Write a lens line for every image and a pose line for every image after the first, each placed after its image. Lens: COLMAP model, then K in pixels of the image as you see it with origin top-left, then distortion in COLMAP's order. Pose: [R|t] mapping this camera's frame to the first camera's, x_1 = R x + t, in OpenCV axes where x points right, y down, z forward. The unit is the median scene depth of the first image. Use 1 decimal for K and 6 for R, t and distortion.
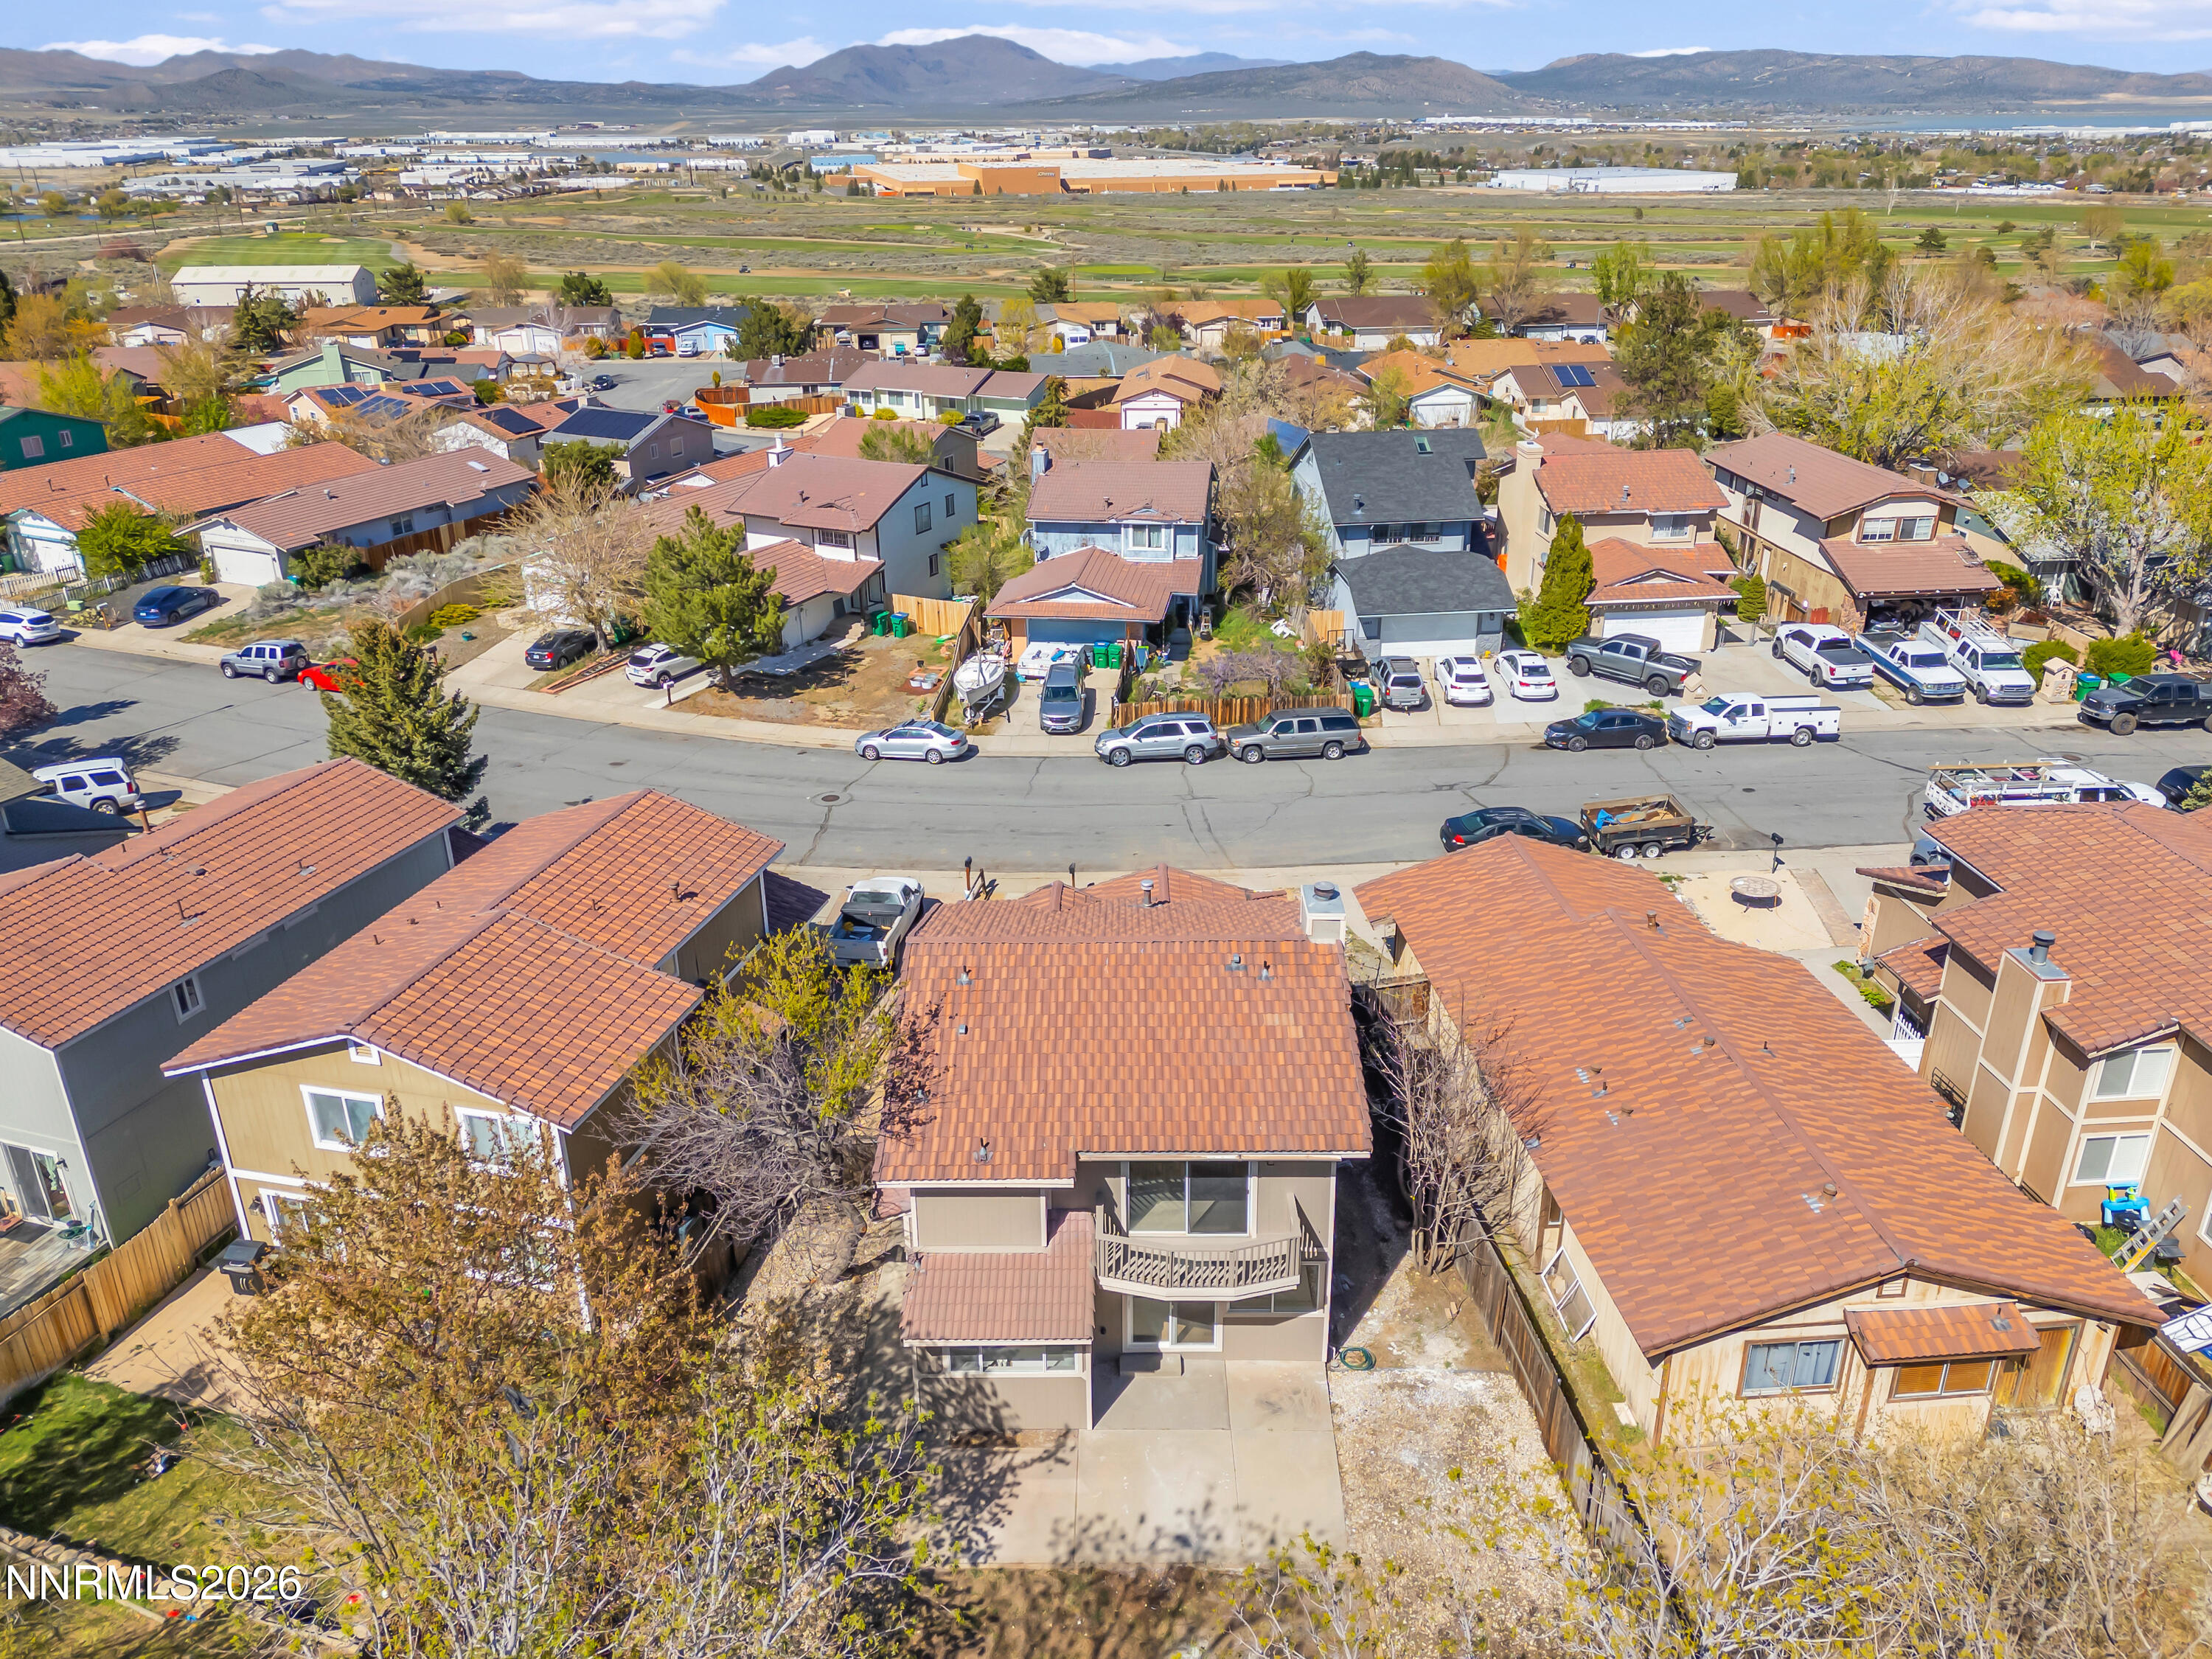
lens RADIAL K [[1609.6, 0, 1116.0], [0, 1609.6, 836.6], [0, 0, 1]] dist [0.075178, -0.065871]
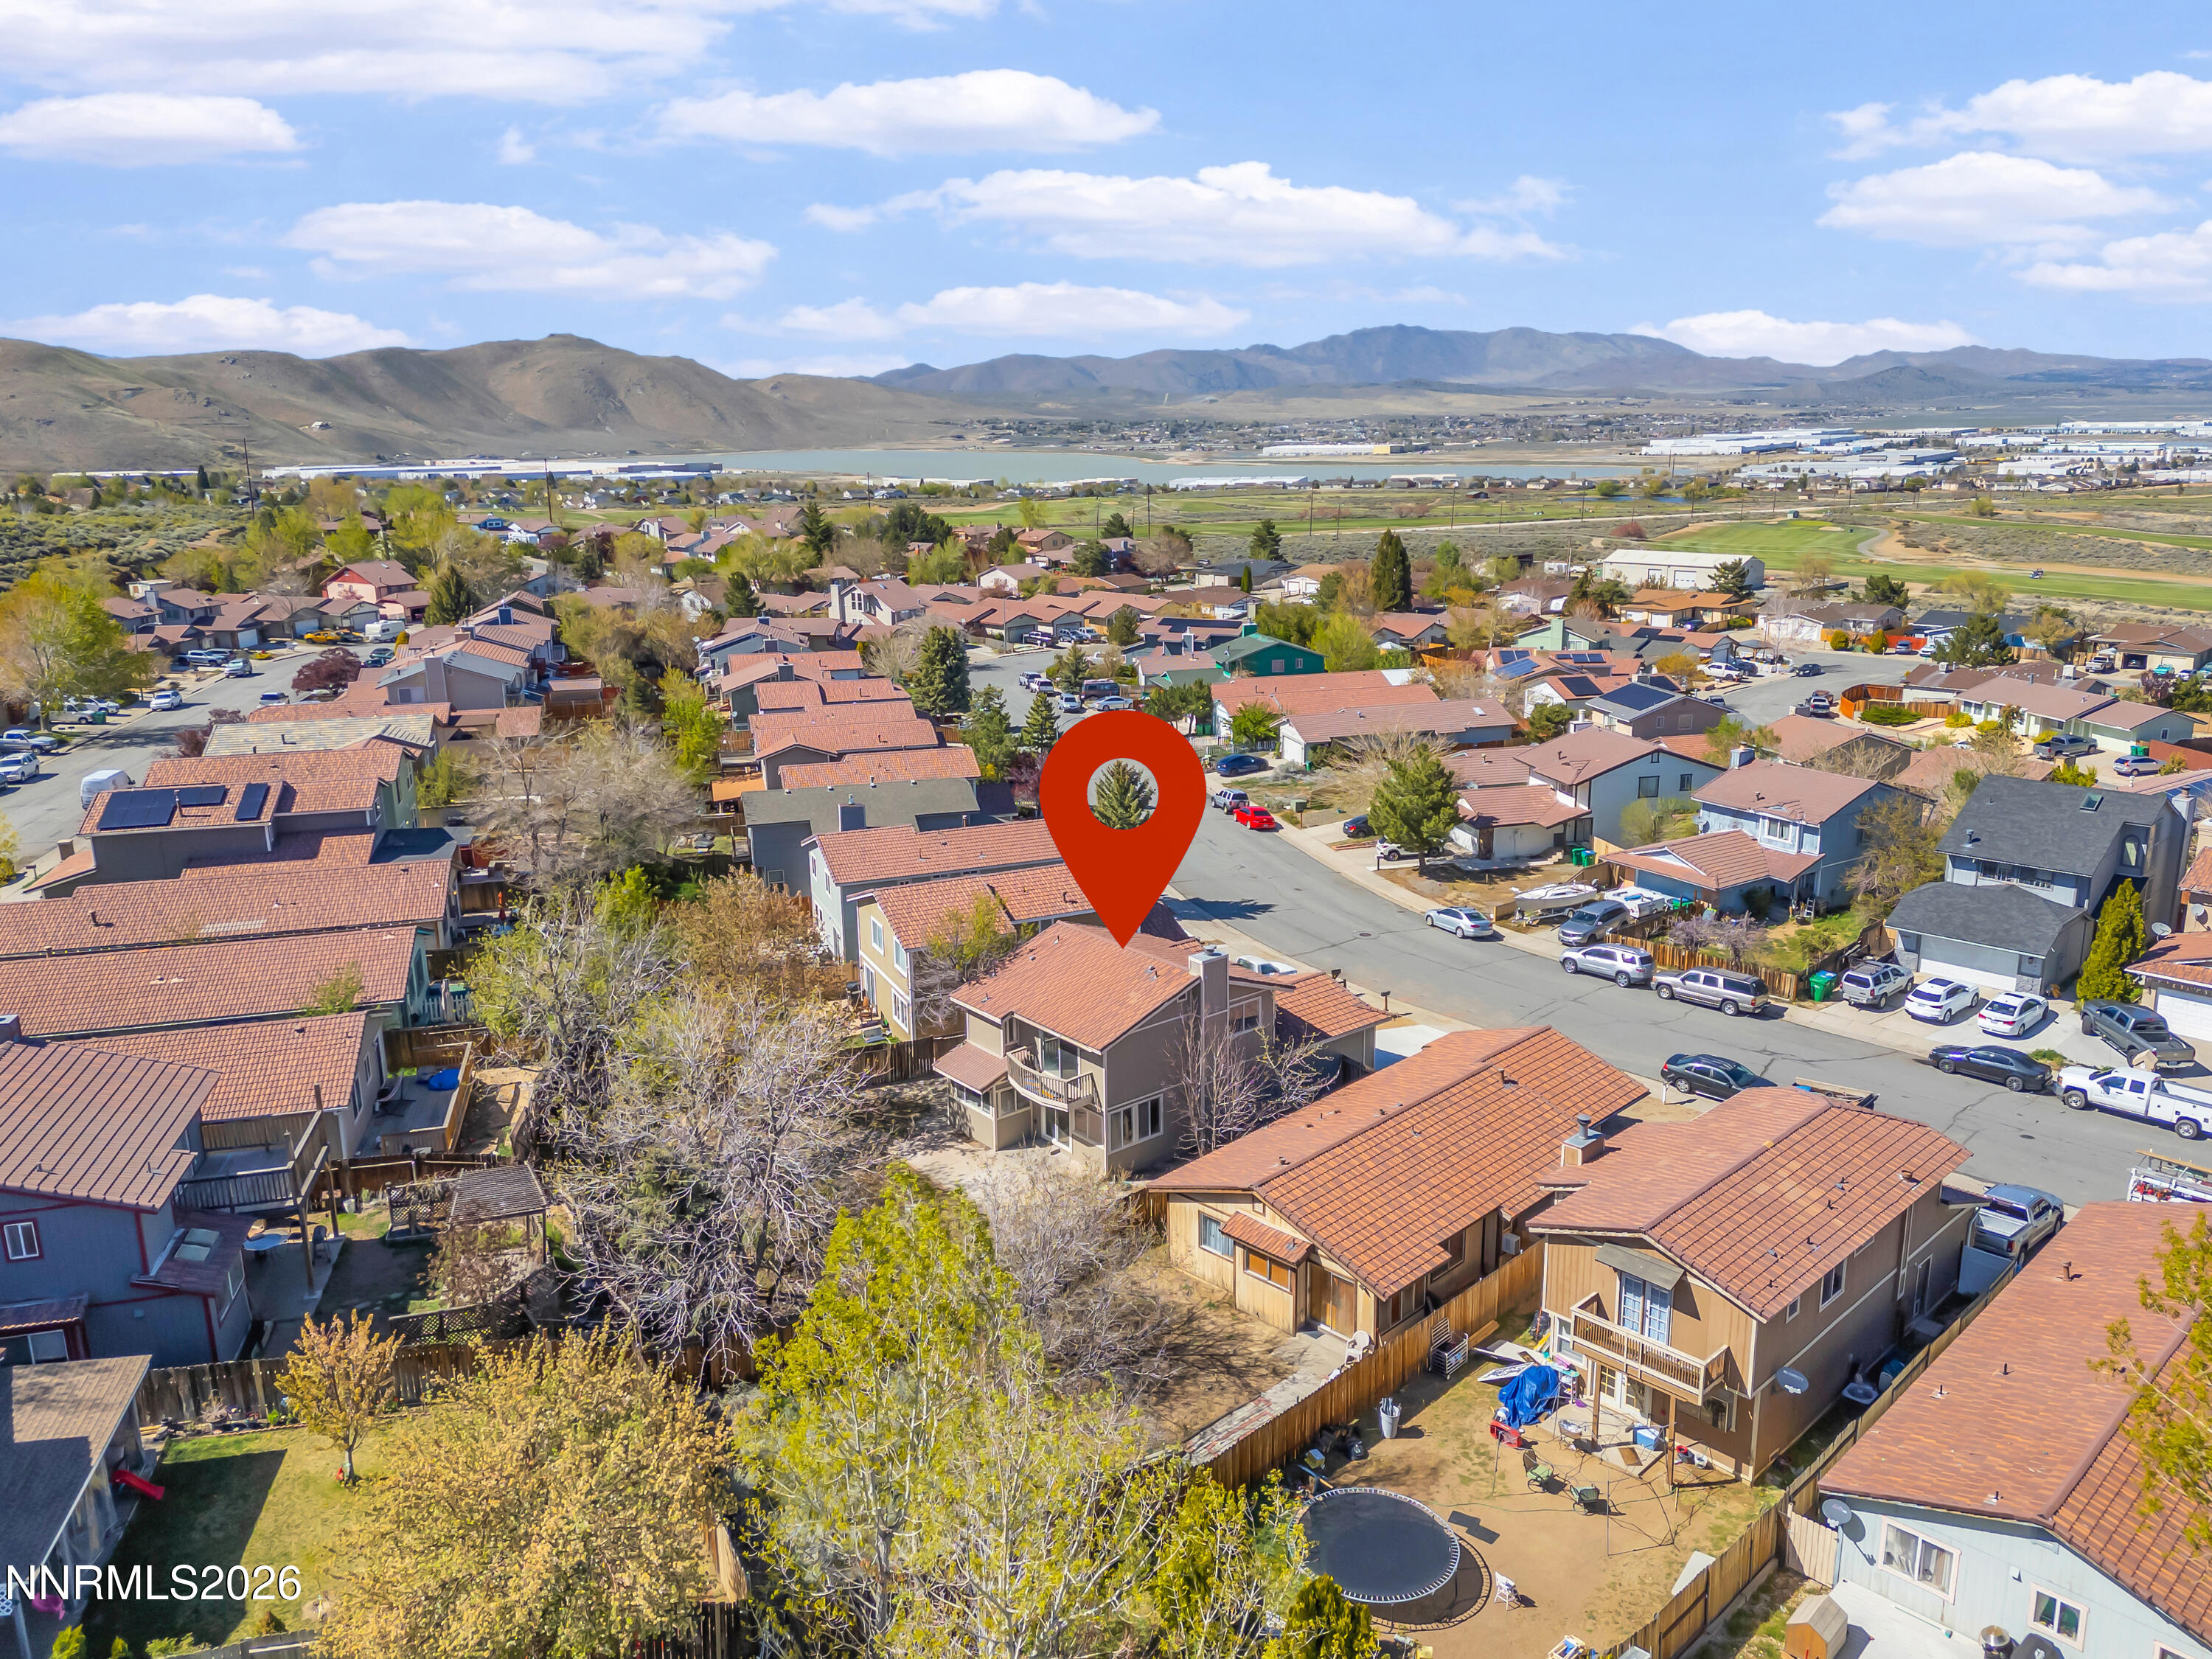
lens RADIAL K [[1609.6, 0, 1116.0], [0, 1609.6, 836.6], [0, 0, 1]] dist [0.075178, -0.065871]
pose [[0.639382, 0.193656, -0.744102, 0.598364], [-0.308450, 0.951079, -0.017519, -0.010184], [0.704307, 0.240720, 0.667836, -0.138033]]
